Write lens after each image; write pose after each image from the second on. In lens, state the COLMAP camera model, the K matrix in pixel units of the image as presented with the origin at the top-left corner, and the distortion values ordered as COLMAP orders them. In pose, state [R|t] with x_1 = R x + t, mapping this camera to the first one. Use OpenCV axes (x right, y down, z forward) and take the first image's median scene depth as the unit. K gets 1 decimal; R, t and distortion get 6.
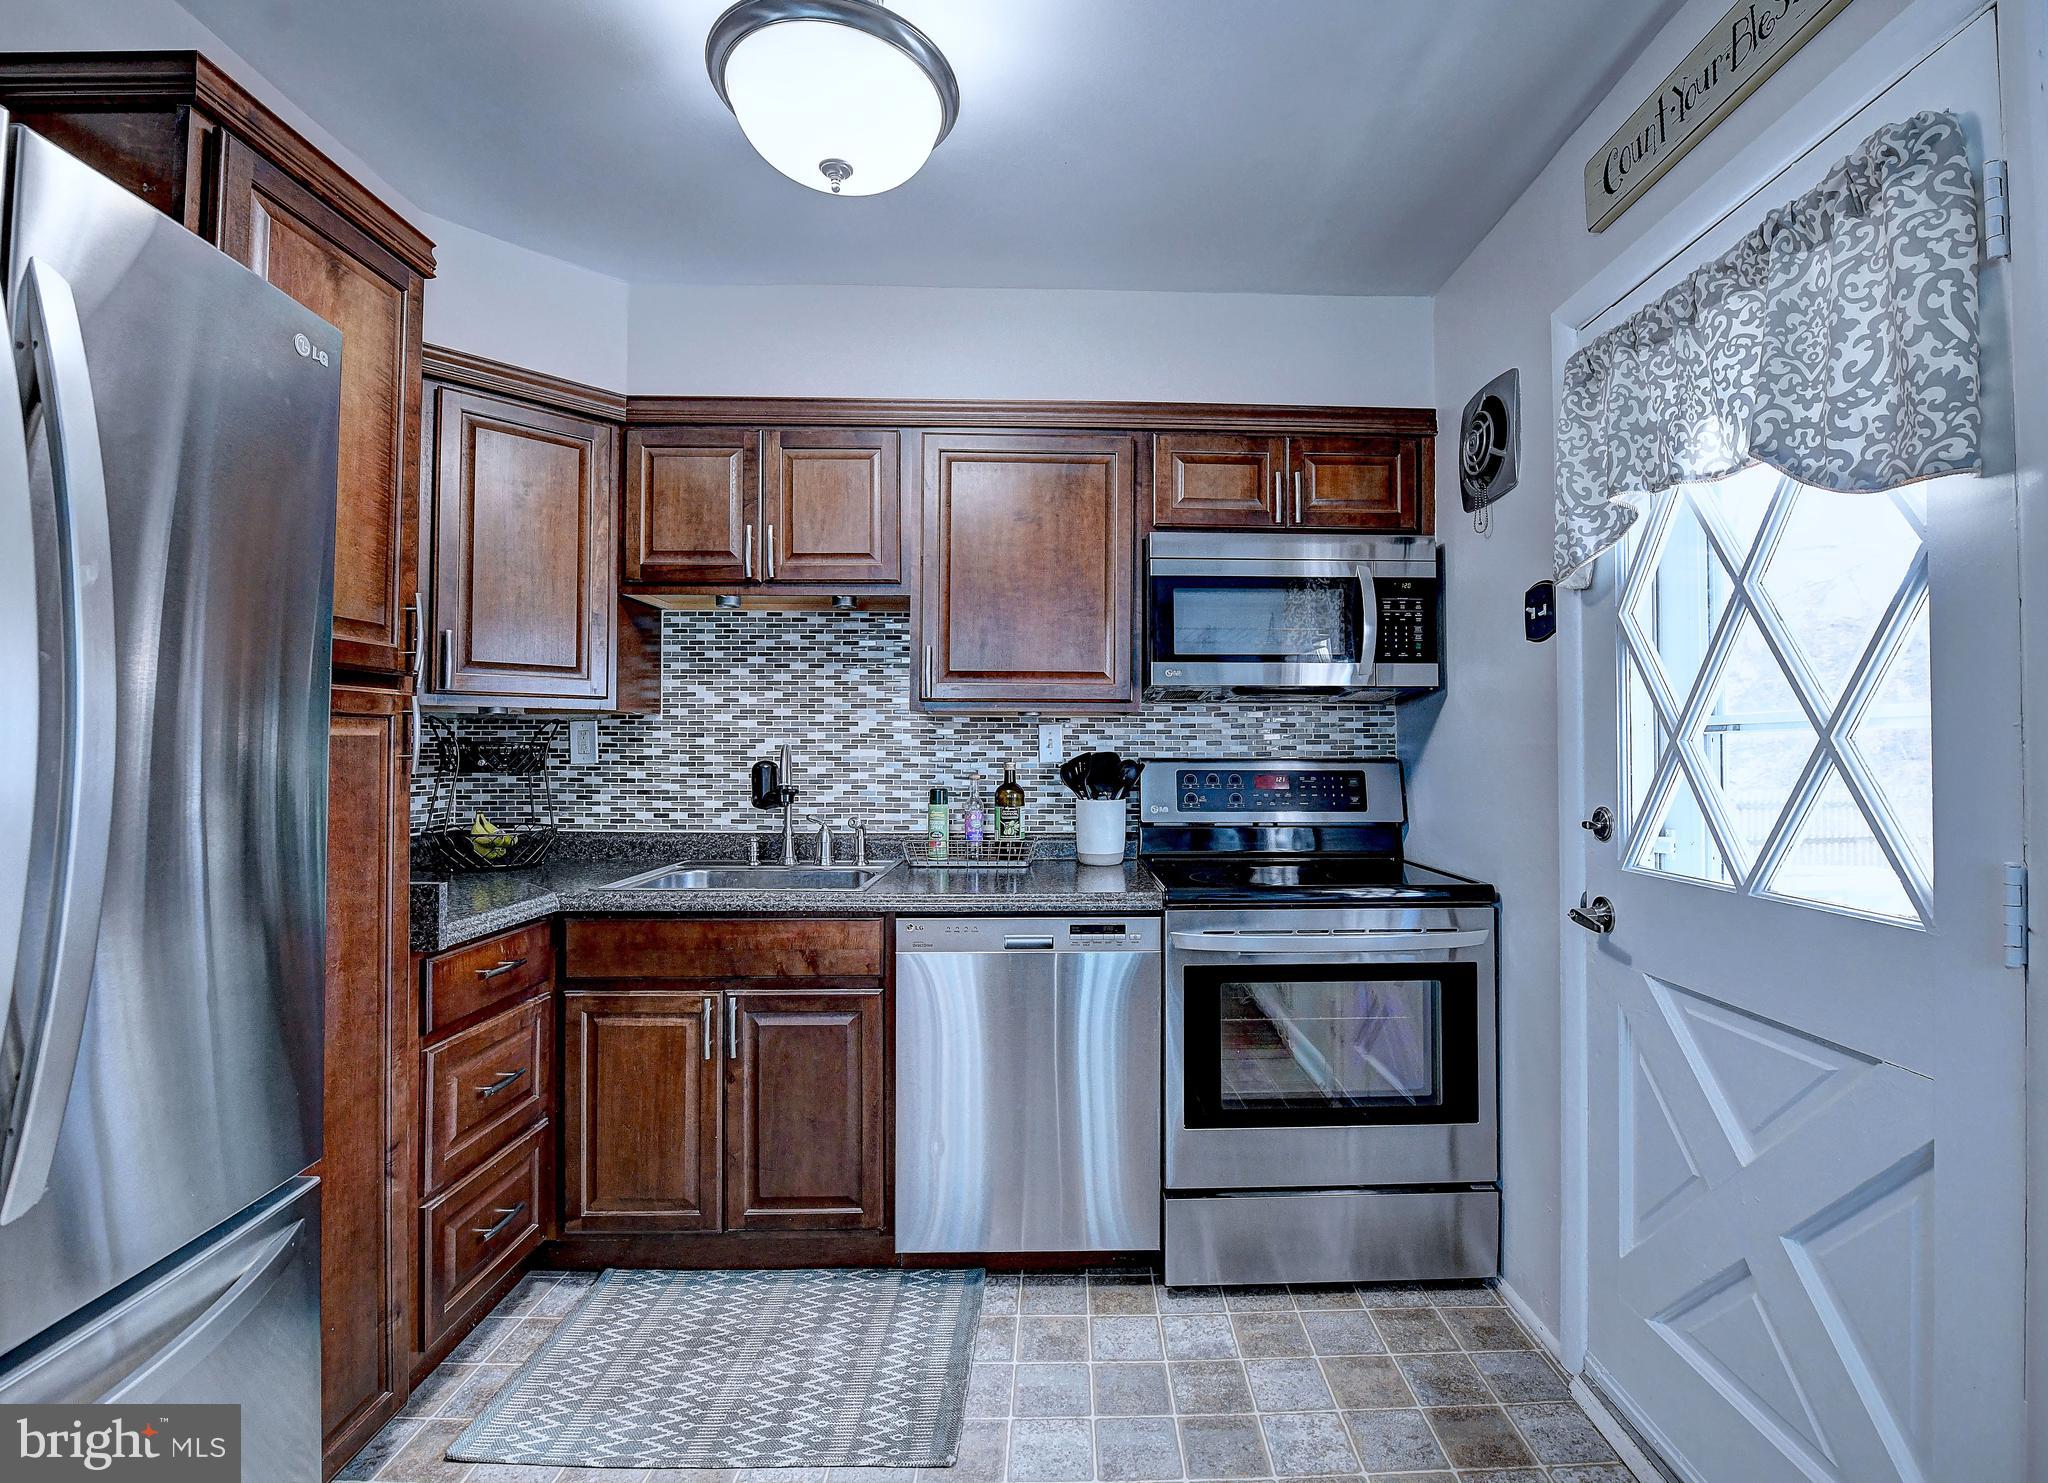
lens RADIAL K [[911.5, 0, 1087.8], [0, 911.5, 727.1], [0, 0, 1]] dist [-0.016142, -0.003362]
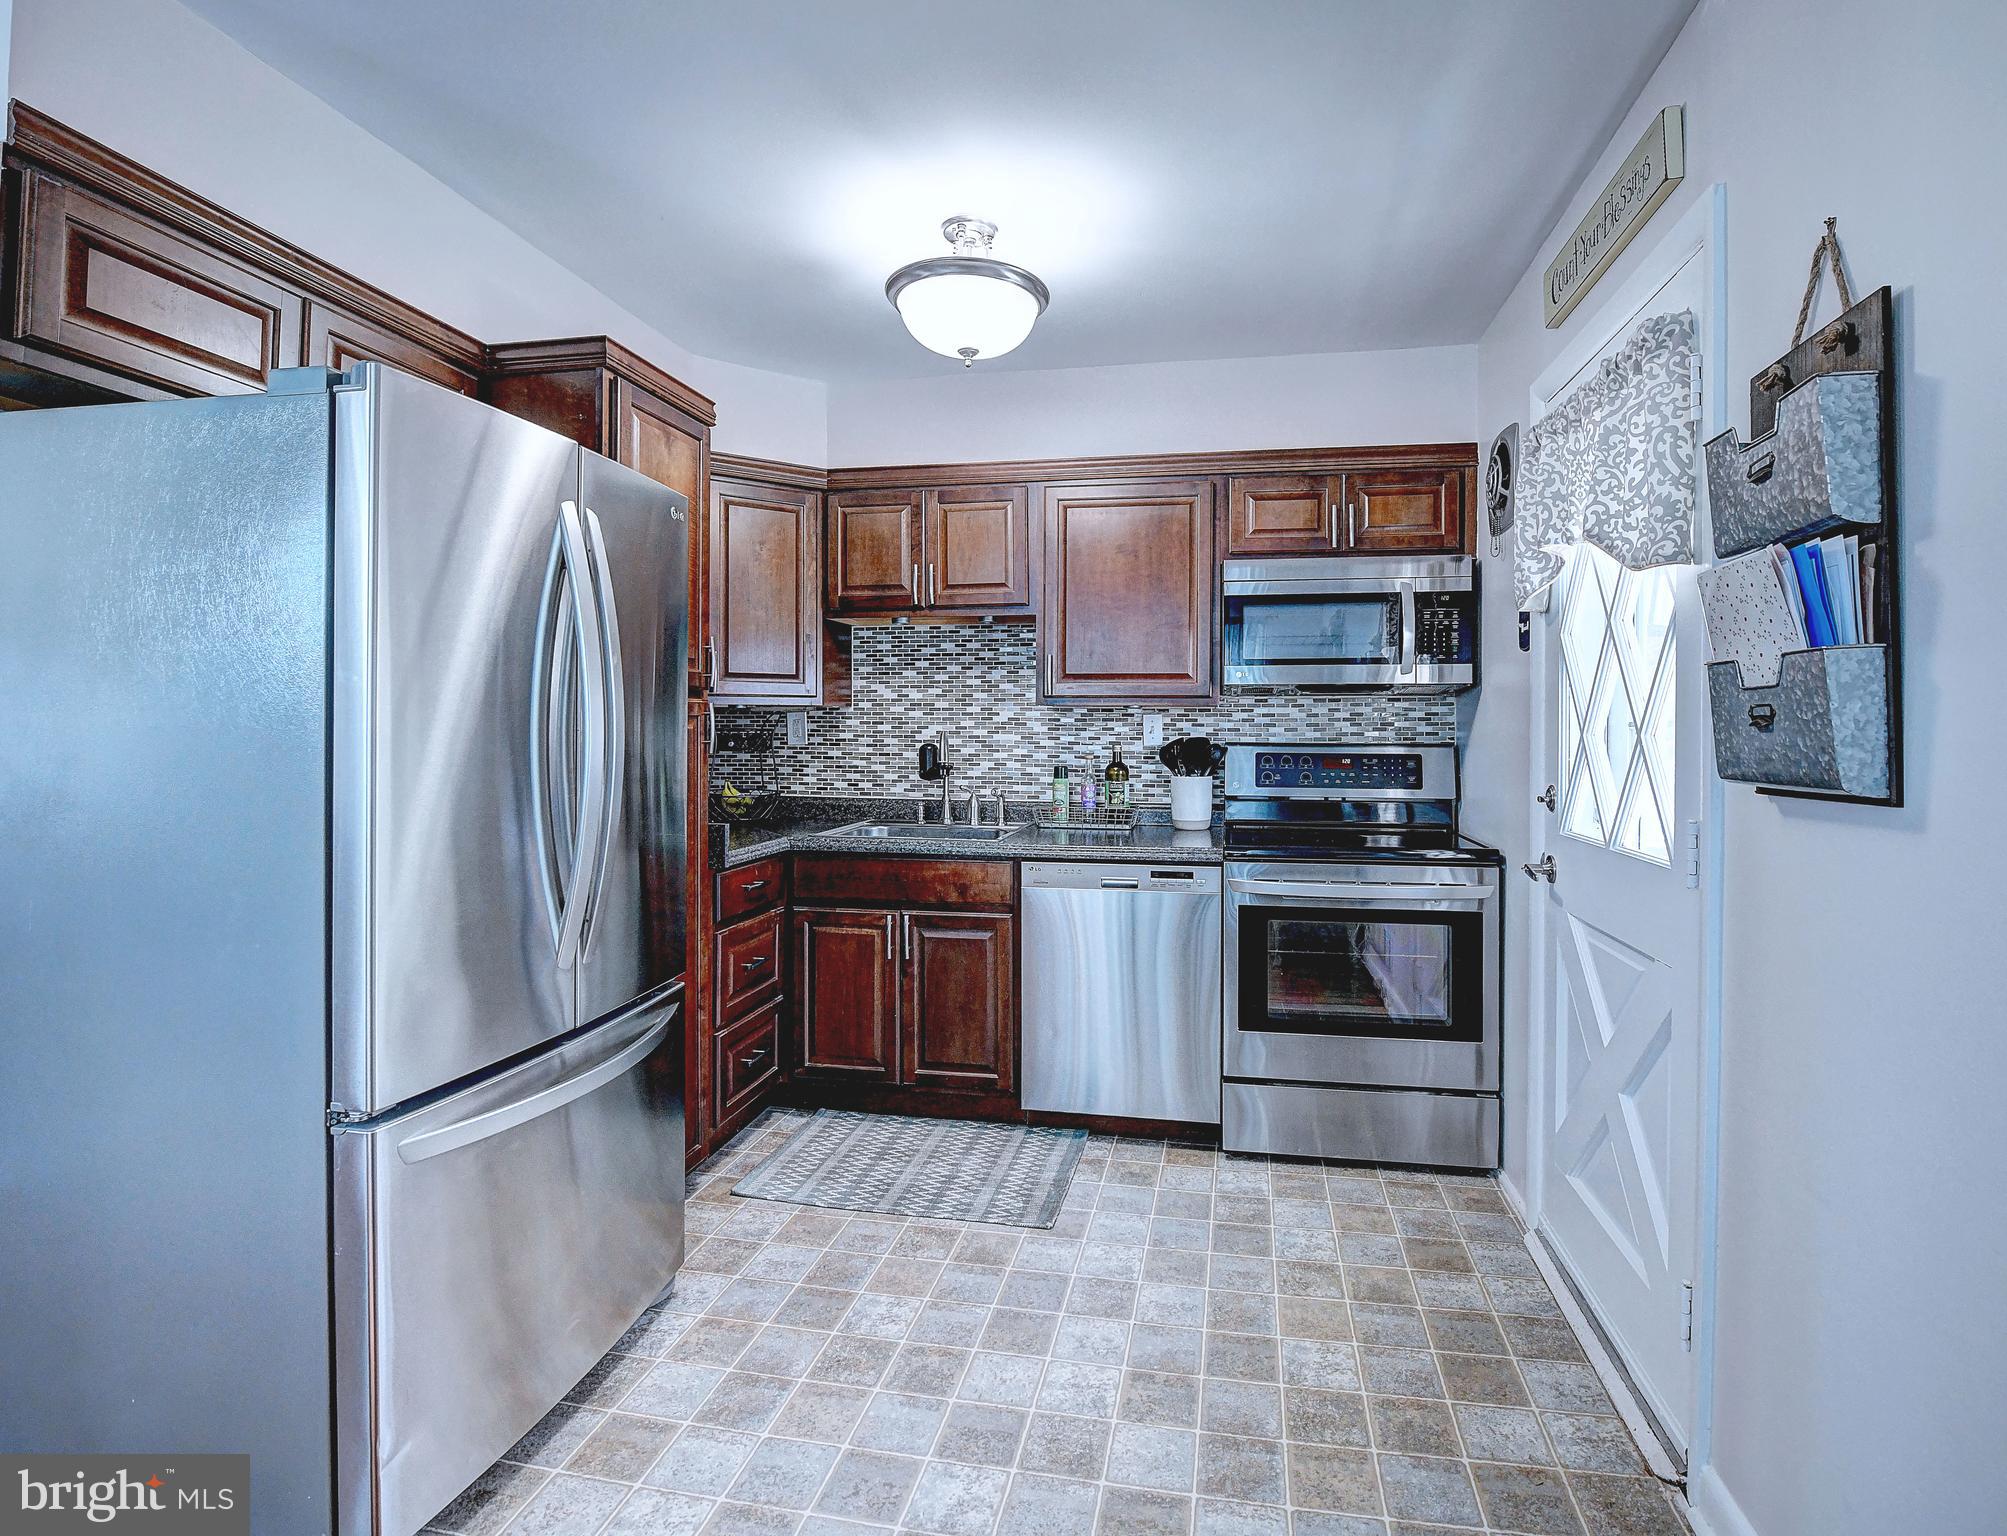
lens RADIAL K [[981.2, 0, 1067.8], [0, 981.2, 722.8], [0, 0, 1]] dist [-0.016341, -0.000114]
pose [[0.979366, 0.001063, -0.202092, 0.150283], [0.003211, 0.999778, 0.020821, -0.025488], [0.202069, -0.021040, 0.979145, -0.404464]]
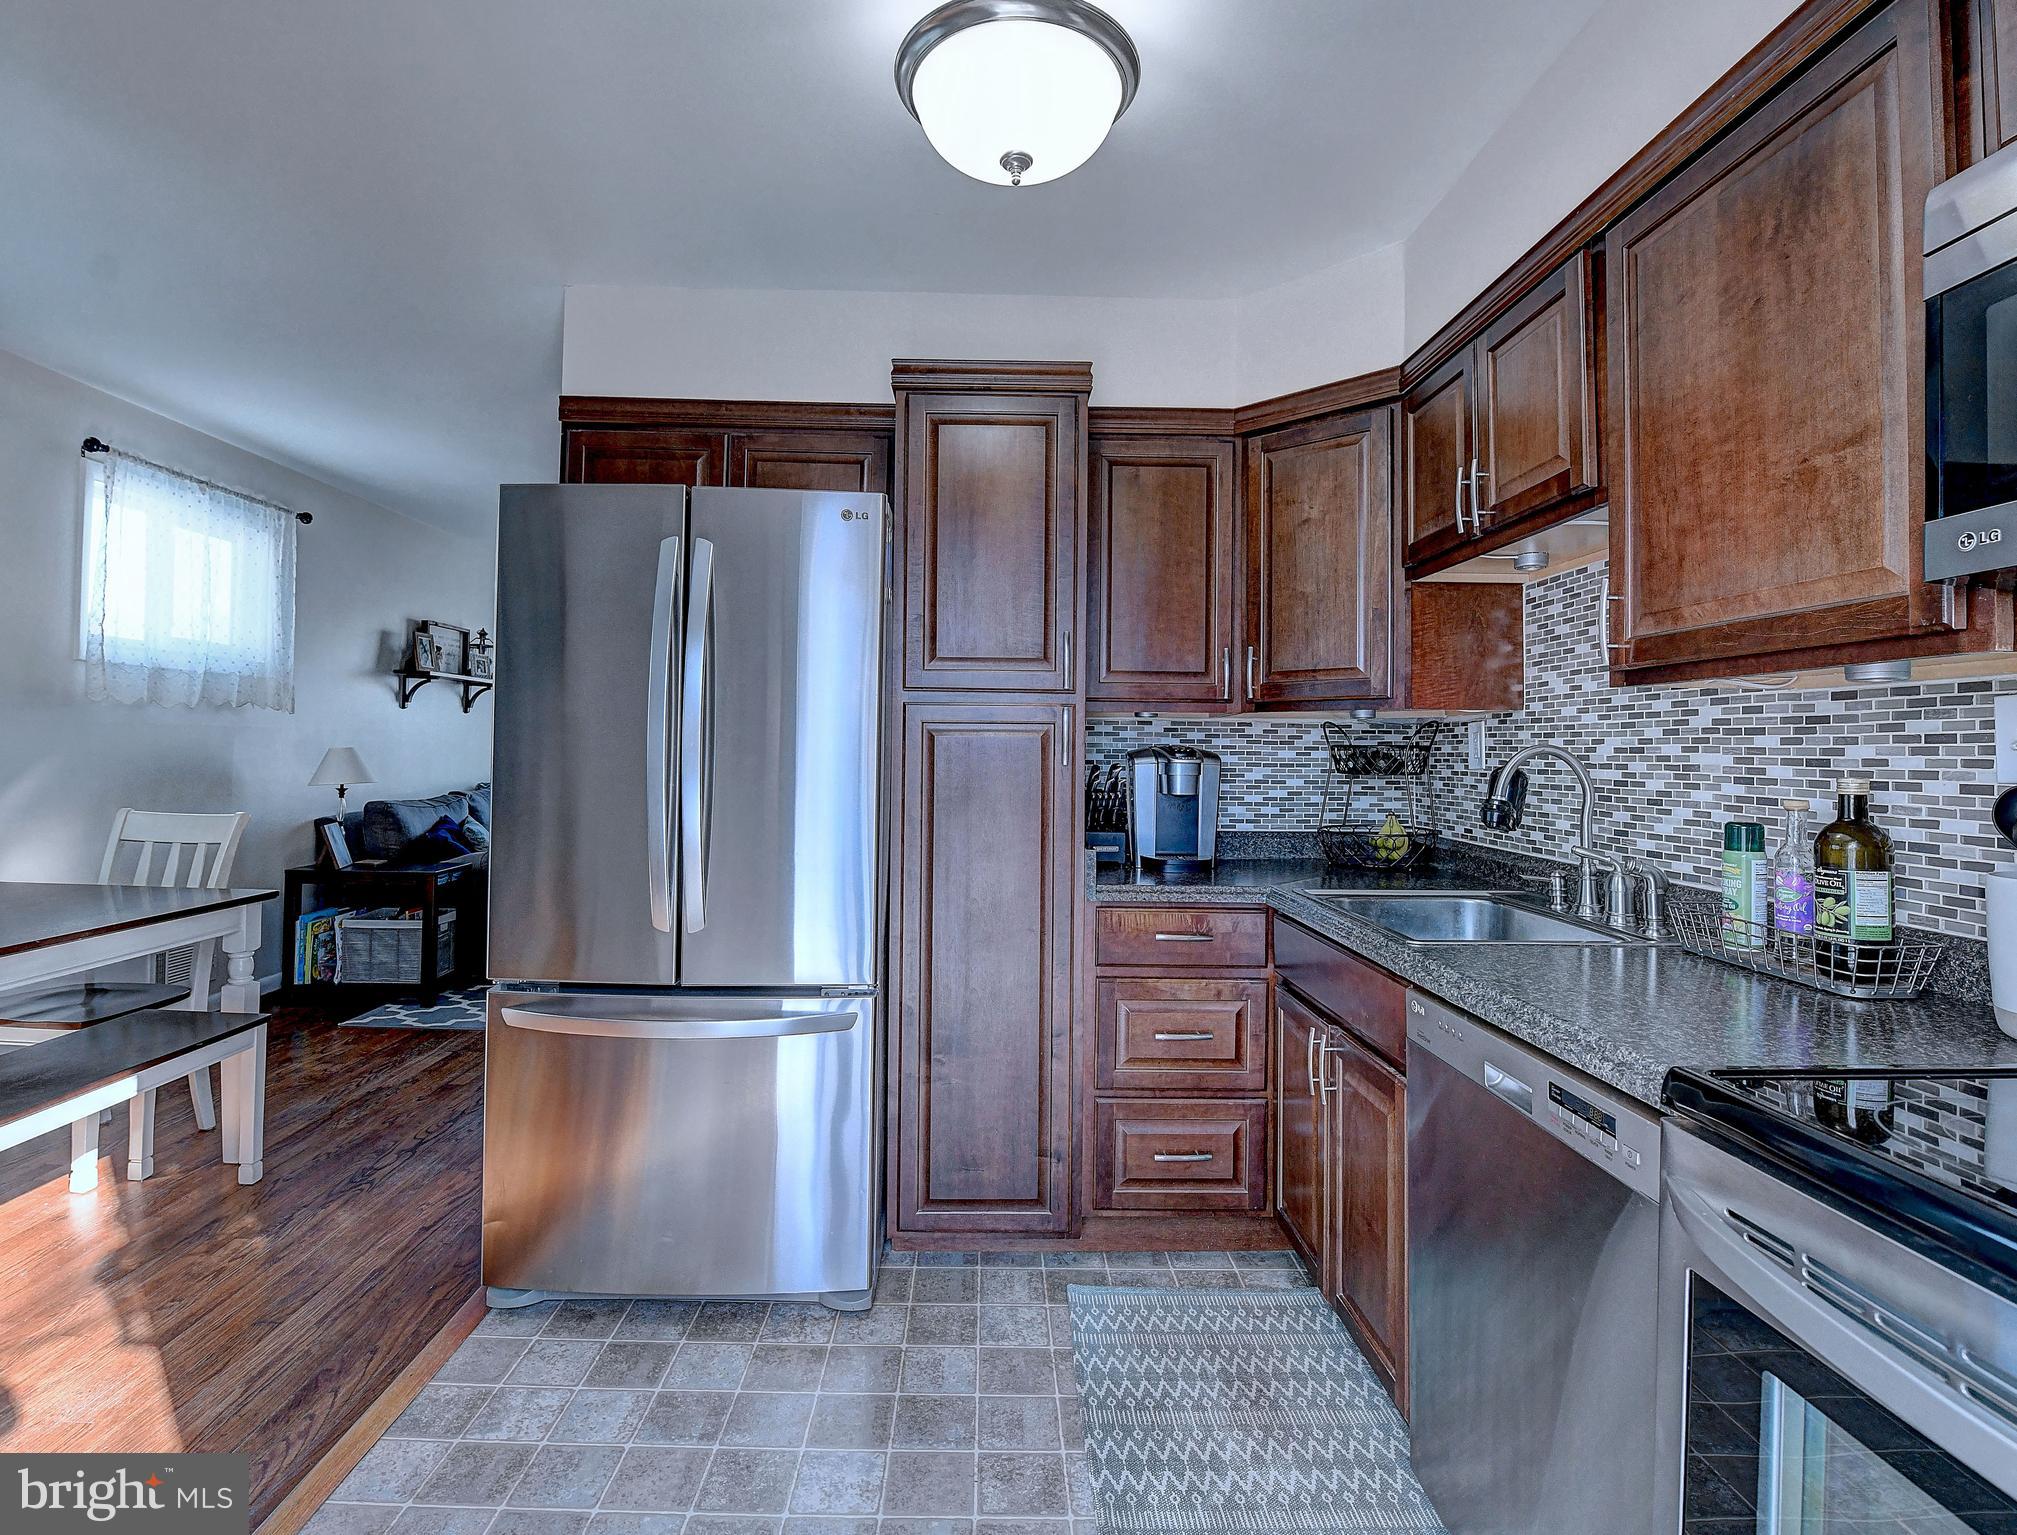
lens RADIAL K [[992.5, 0, 994.5], [0, 992.5, 729.4], [0, 0, 1]] dist [-0.016801, -0.000358]
pose [[-0.024509, -0.024903, -0.999389, 0.568187], [0.009800, 0.999636, -0.025149, 0.026904], [0.999652, -0.010410, -0.024256, 0.707389]]
